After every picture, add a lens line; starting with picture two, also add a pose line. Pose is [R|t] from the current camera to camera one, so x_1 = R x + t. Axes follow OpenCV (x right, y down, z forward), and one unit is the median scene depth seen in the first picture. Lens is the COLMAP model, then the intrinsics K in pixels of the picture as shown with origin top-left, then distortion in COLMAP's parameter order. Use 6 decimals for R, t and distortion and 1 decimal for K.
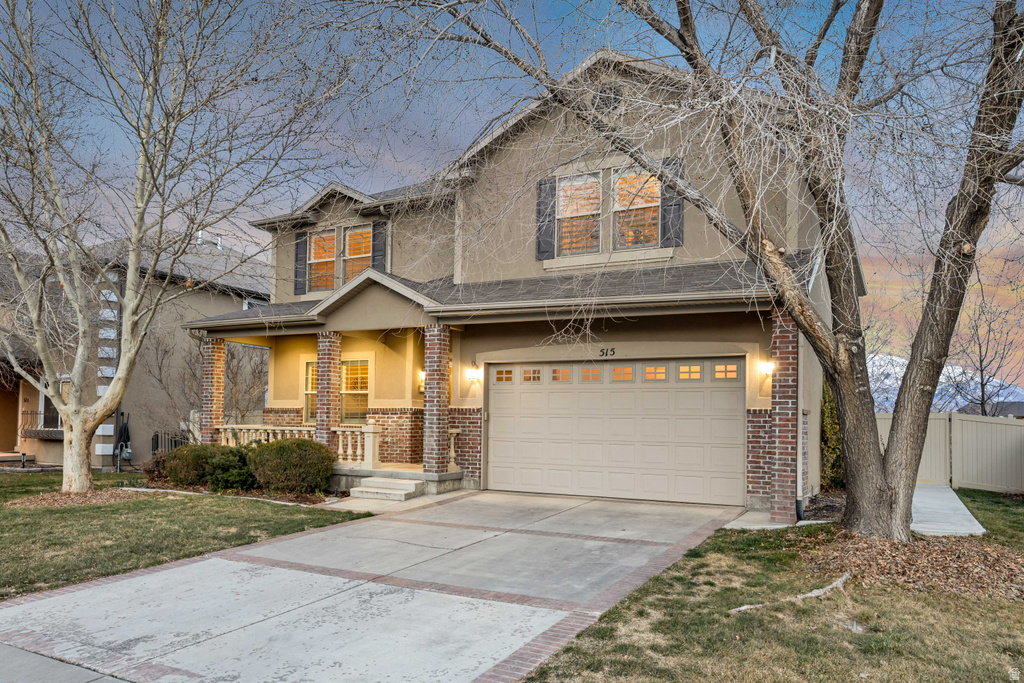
lens RADIAL K [[685.6, 0, 512.0], [0, 685.6, 341.5], [0, 0, 1]] dist [0.002538, 0.000120]
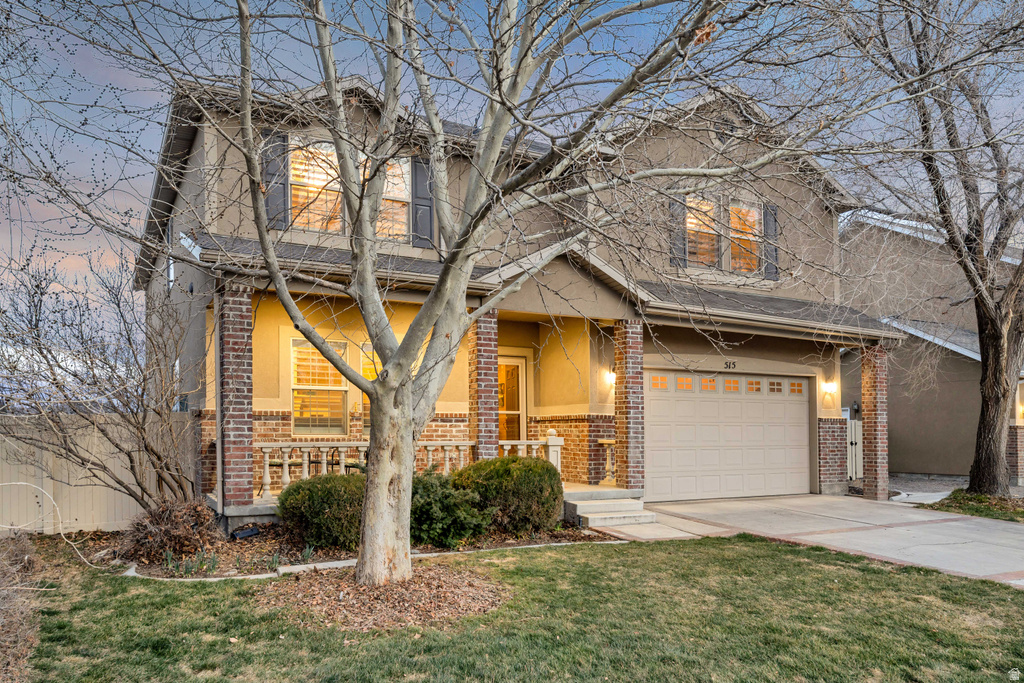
lens RADIAL K [[775.7, 0, 512.0], [0, 775.7, 341.5], [0, 0, 1]] dist [-0.001418, -0.000282]
pose [[0.556197, 0.081947, 0.827001, -1.058304], [-0.092627, 0.995039, -0.036301, 0.053724], [-0.825872, -0.056412, 0.561028, 0.583459]]
